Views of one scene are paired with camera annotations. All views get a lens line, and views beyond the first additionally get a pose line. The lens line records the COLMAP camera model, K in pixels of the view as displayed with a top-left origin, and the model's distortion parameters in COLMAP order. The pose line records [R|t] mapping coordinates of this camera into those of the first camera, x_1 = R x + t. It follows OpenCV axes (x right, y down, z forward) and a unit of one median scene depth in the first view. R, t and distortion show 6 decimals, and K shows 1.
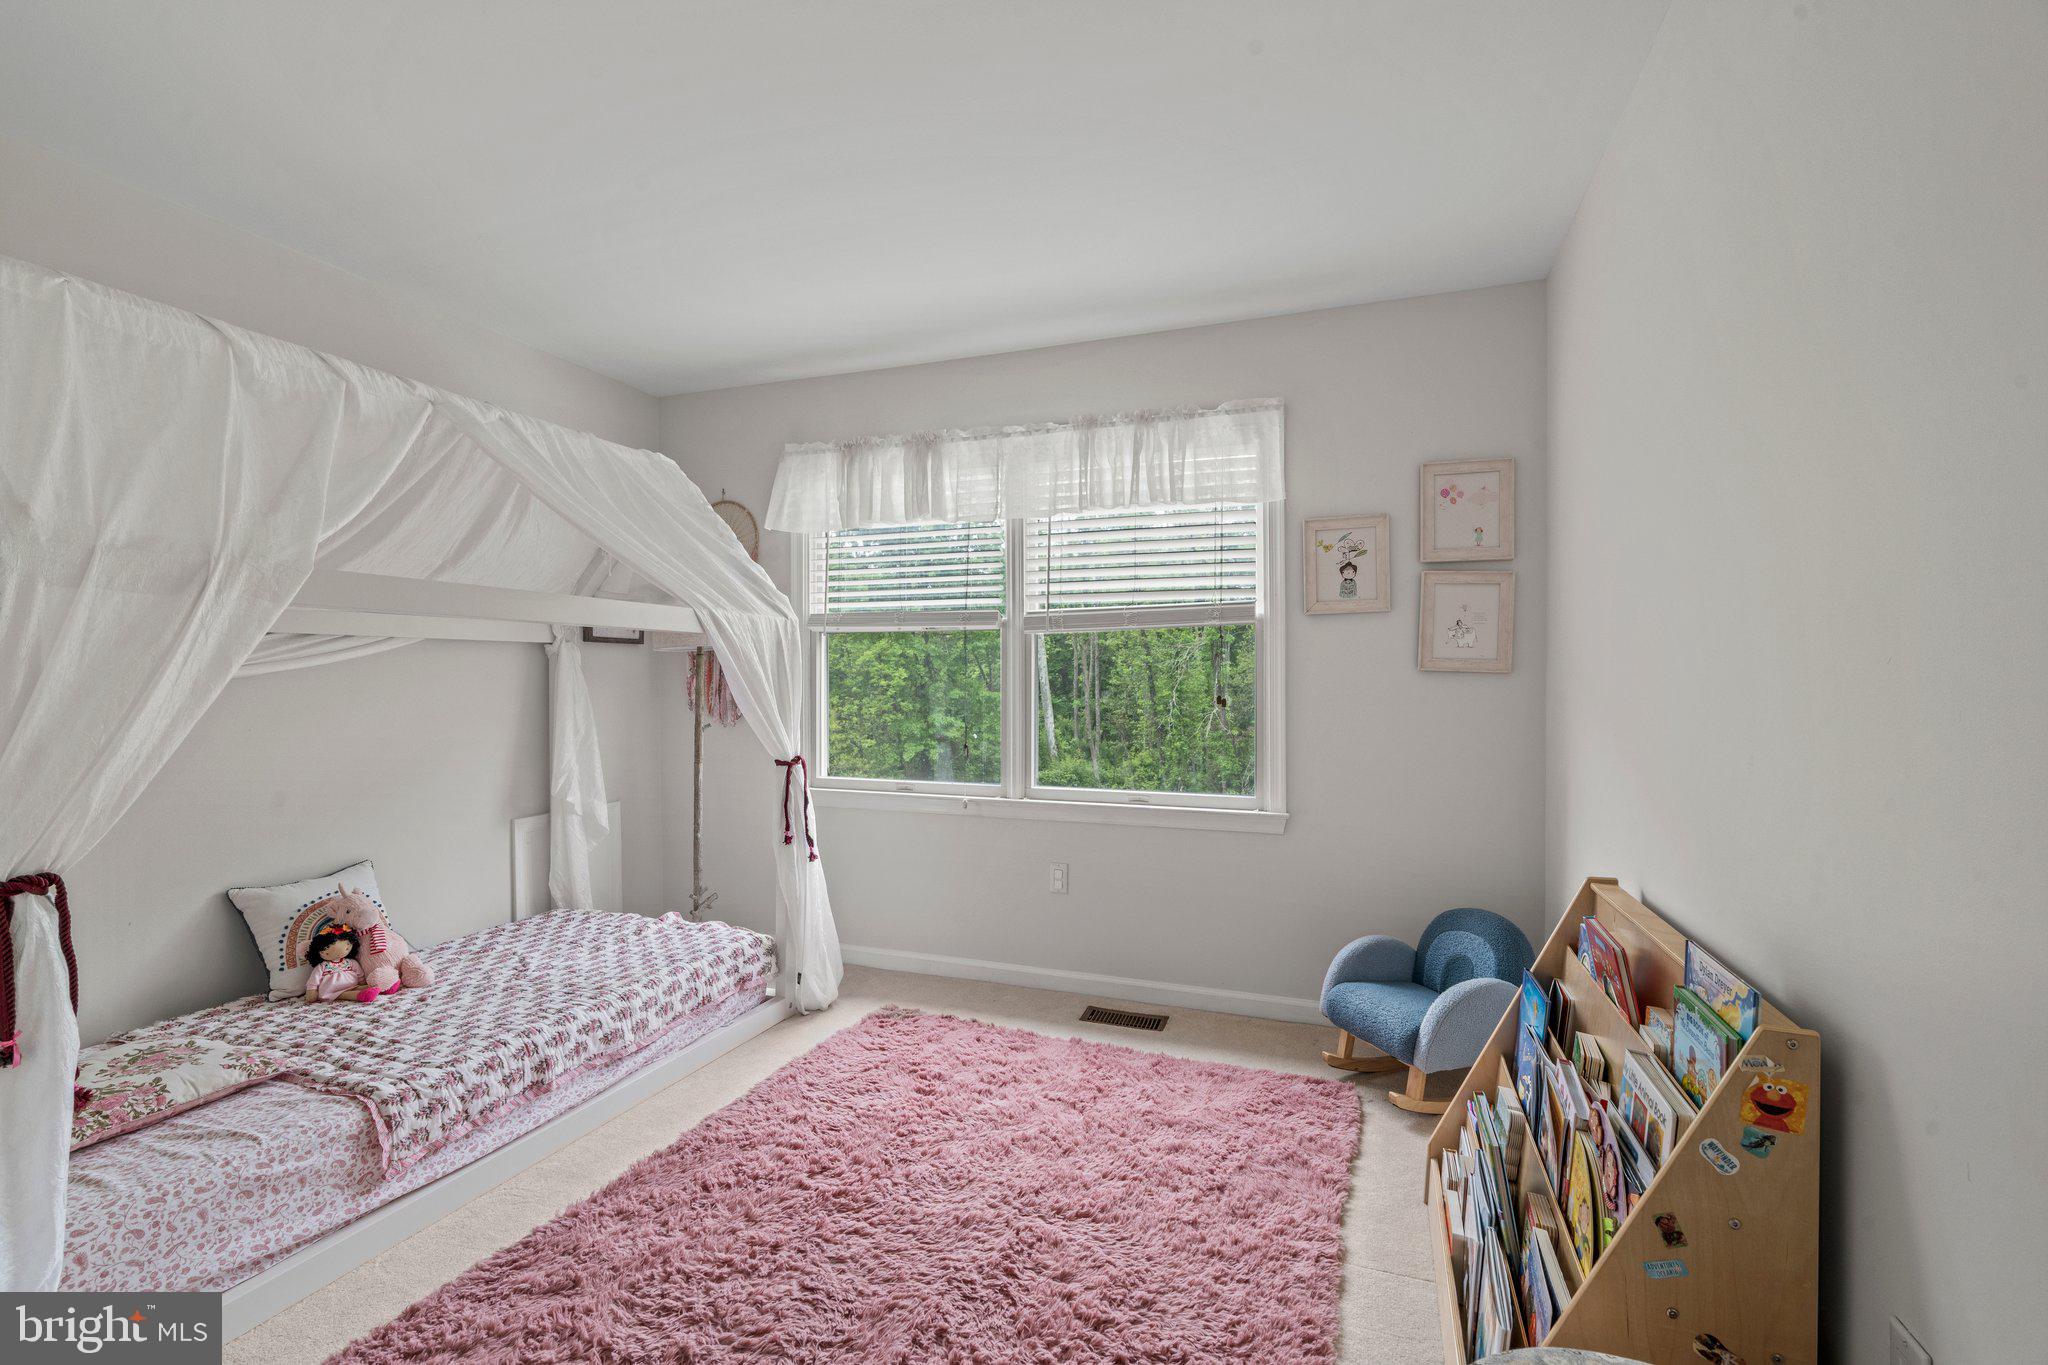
lens RADIAL K [[919.8, 0, 1024.9], [0, 919.8, 682.8], [0, 0, 1]] dist [-0.009256, 0.002794]
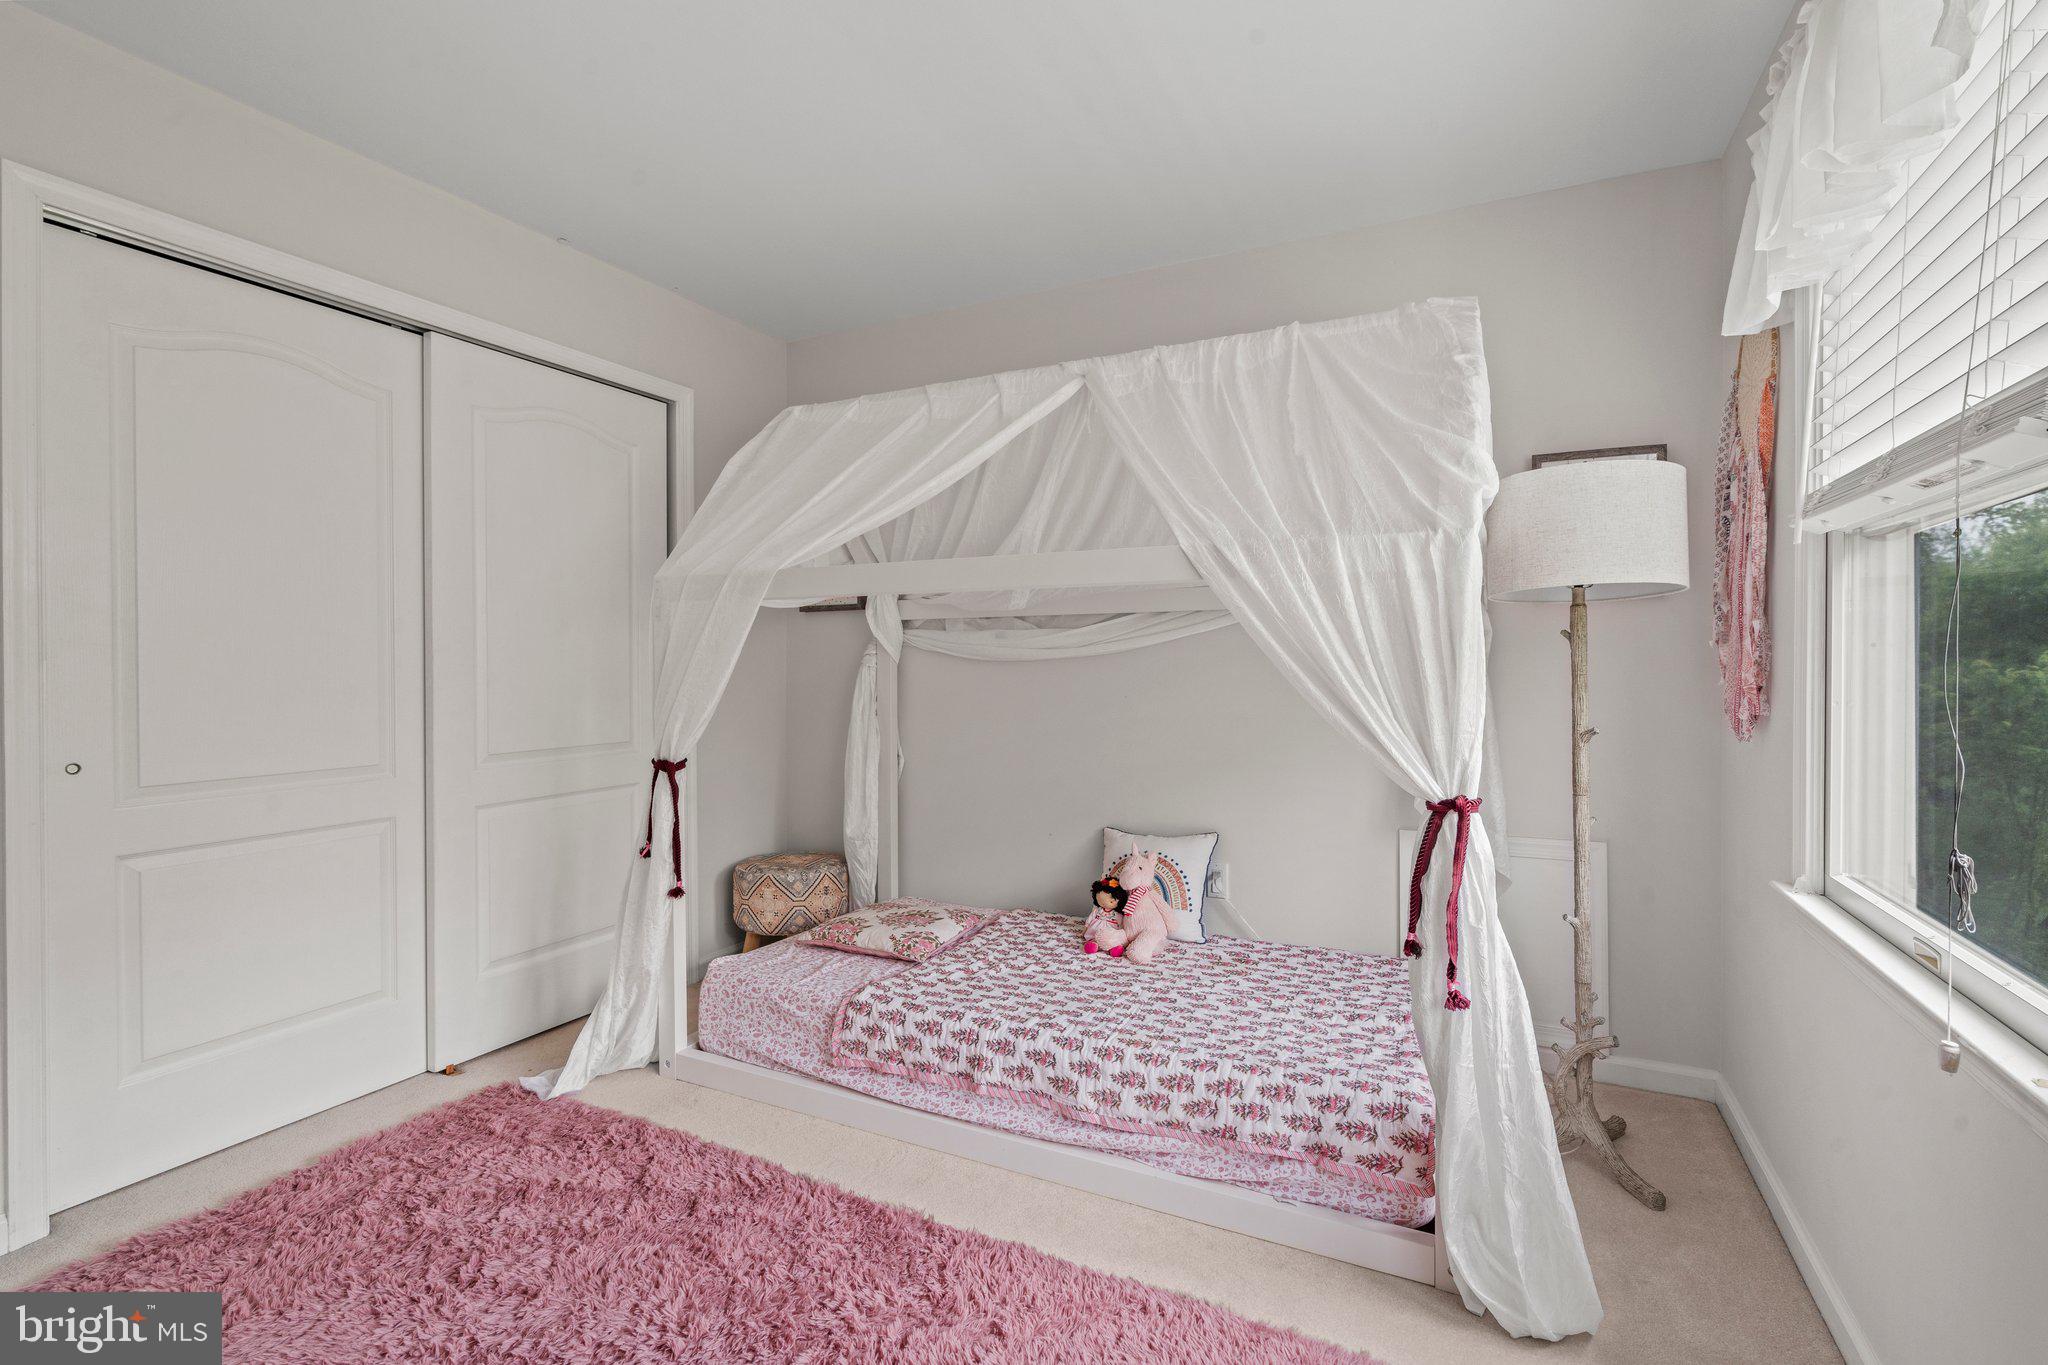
lens RADIAL K [[919.8, 0, 1028.6], [0, 919.8, 672.7], [0, 0, 1]] dist [-0.009256, 0.002794]
pose [[-0.106420, 0.008128, -0.994288, 0.364176], [-0.000587, 0.999966, 0.008237, 0.008810], [0.994321, 0.001460, -0.106412, 1.040017]]
